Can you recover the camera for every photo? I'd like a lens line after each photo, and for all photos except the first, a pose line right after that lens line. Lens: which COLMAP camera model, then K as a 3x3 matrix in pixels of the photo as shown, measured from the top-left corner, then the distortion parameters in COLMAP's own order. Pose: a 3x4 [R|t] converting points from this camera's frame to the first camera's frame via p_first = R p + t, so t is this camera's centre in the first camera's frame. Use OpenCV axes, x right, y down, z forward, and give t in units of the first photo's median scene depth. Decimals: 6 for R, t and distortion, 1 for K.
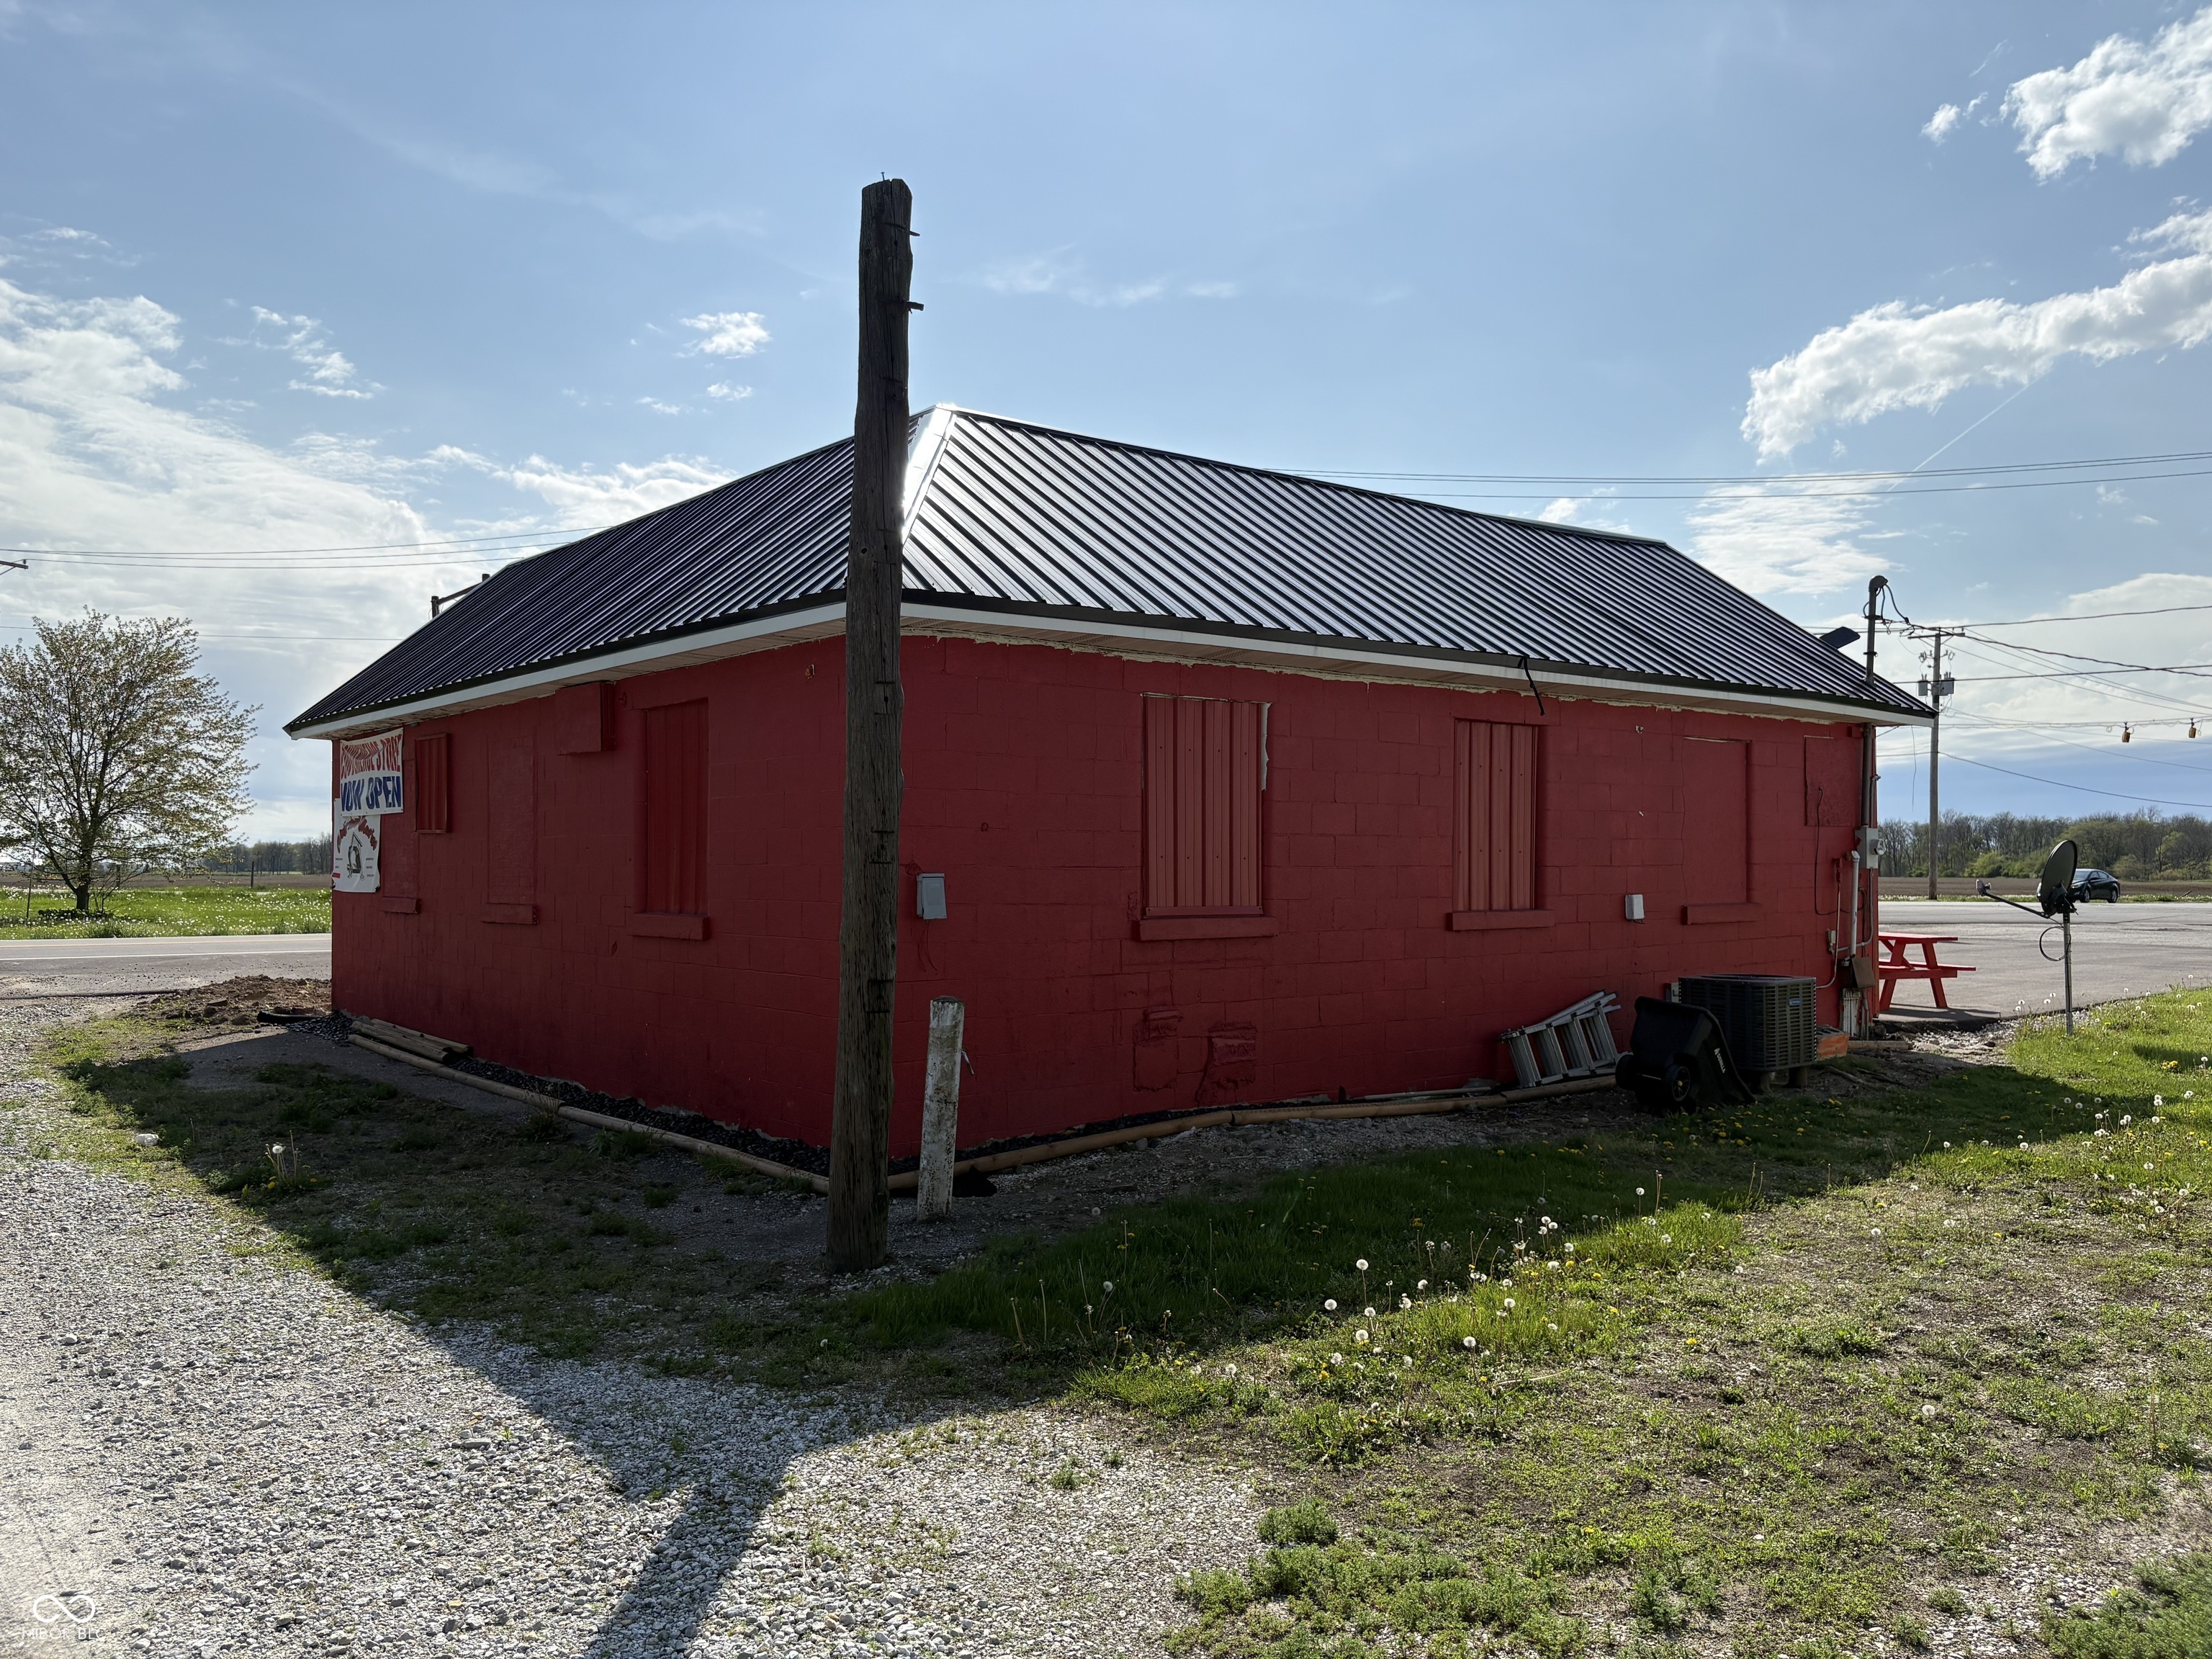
lens RADIAL K [[1700.8, 0, 1100.1], [0, 1700.8, 826.2], [0, 0, 1]] dist [0.014410, -0.007060]
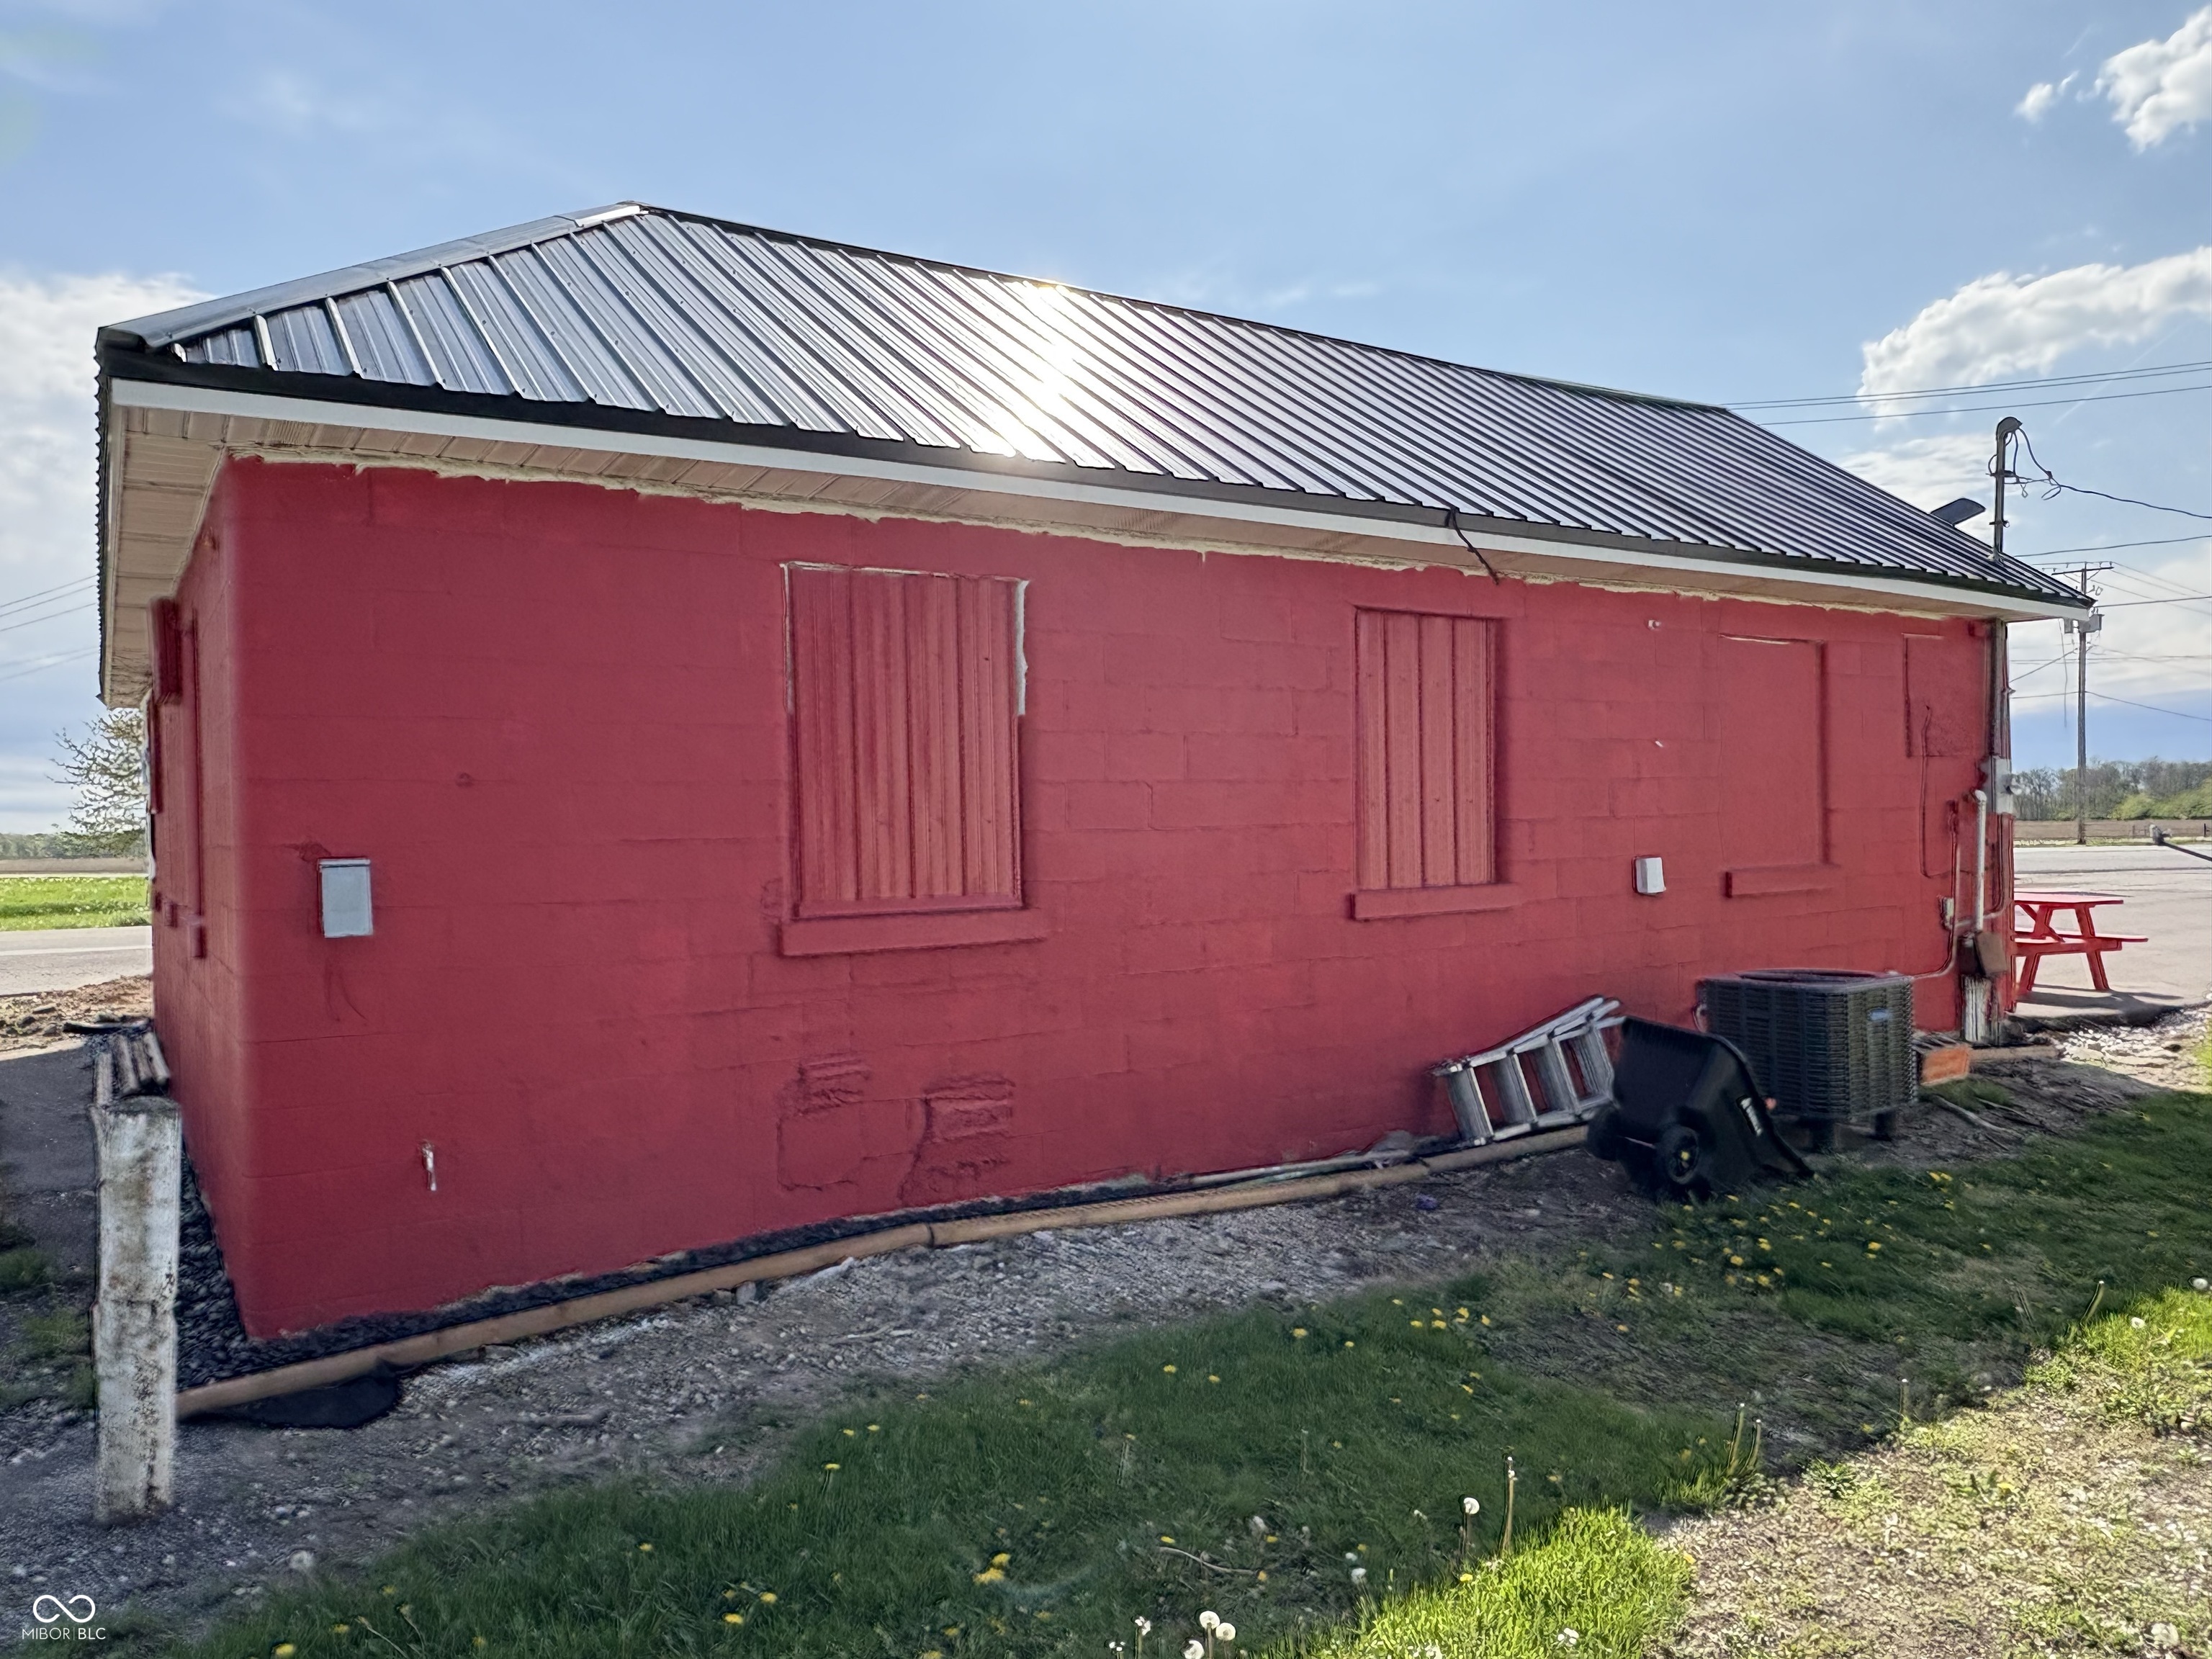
lens RADIAL K [[1590.4, 0, 1118.0], [0, 1590.4, 837.9], [0, 0, 1]] dist [0.012494, -0.007695]
pose [[0.995793, -0.023816, -0.088486, 0.161254], [0.026182, 0.999327, 0.025681, 0.009277], [0.087815, -0.027890, 0.995746, 0.341046]]
